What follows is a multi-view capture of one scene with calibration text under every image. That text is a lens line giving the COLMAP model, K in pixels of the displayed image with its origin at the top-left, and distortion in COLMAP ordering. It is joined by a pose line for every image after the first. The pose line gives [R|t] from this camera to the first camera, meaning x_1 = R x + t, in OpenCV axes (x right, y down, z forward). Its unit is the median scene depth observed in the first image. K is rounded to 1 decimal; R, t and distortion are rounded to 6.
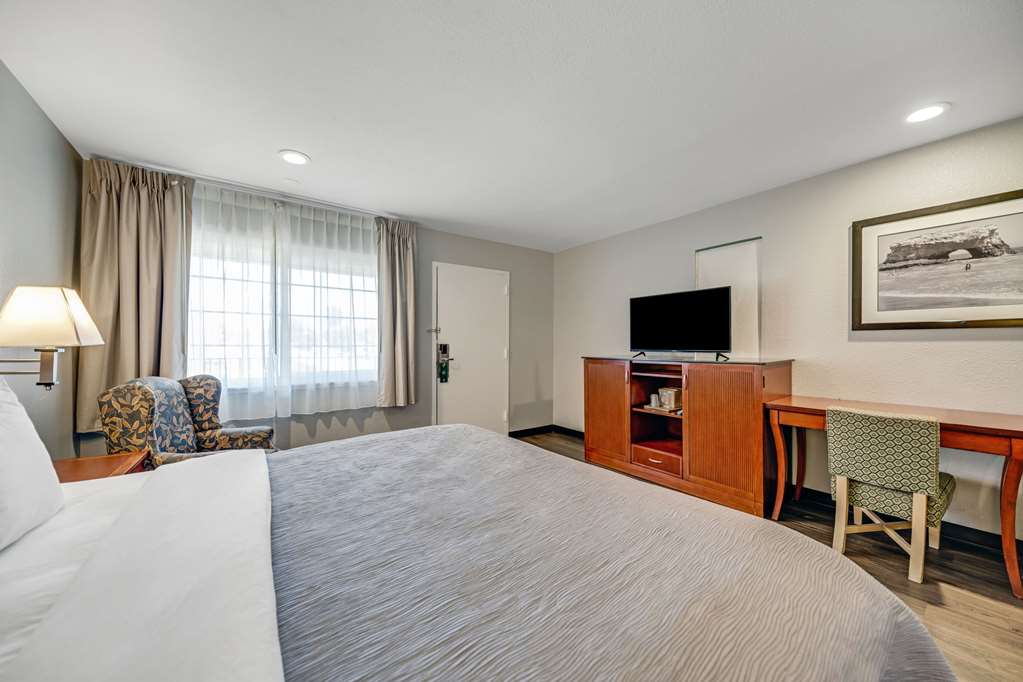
lens RADIAL K [[366.2, 0, 511.3], [0, 366.2, 352.0], [0, 0, 1]] dist [-0.000672, -0.000114]
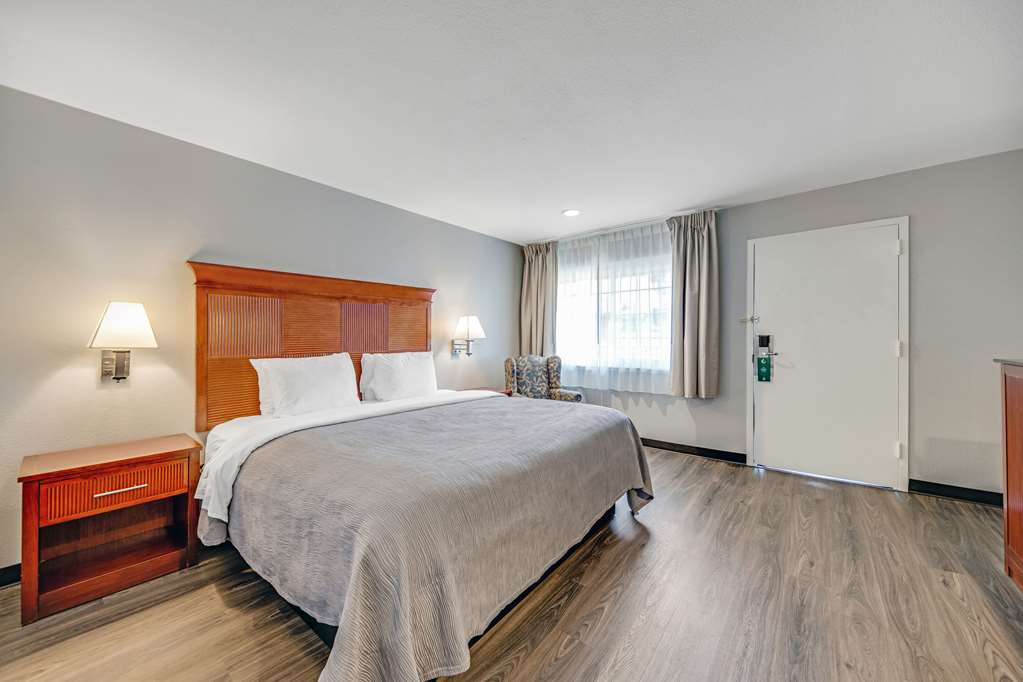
lens RADIAL K [[376.4, 0, 511.5], [0, 376.4, 341.0], [0, 0, 1]] dist [-0.000189, -0.000056]
pose [[0.249643, 0.006333, -0.968317, 0.689034], [-0.010153, 0.999941, 0.003922, -0.008821], [0.968285, 0.008852, 0.249693, 0.317576]]
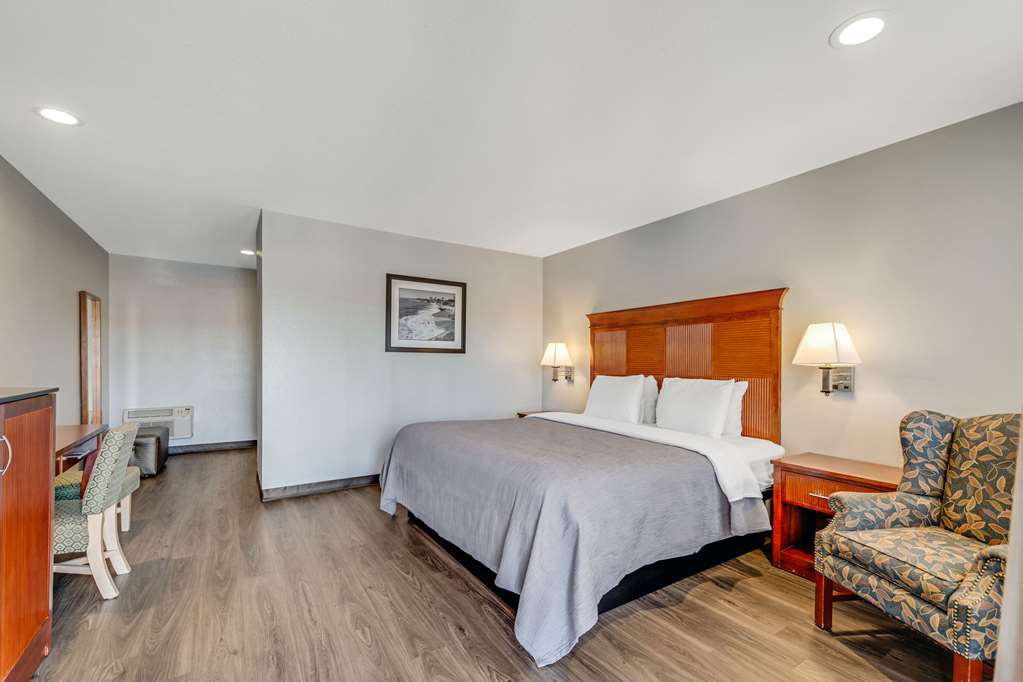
lens RADIAL K [[445.4, 0, 515.2], [0, 445.4, 370.1], [0, 0, 1]] dist [-0.000019, 0.000078]
pose [[-0.996772, -0.002713, 0.080234, -0.101444], [0.000480, 0.999209, 0.039755, -0.033482], [-0.080278, 0.039666, -0.995983, 1.425408]]
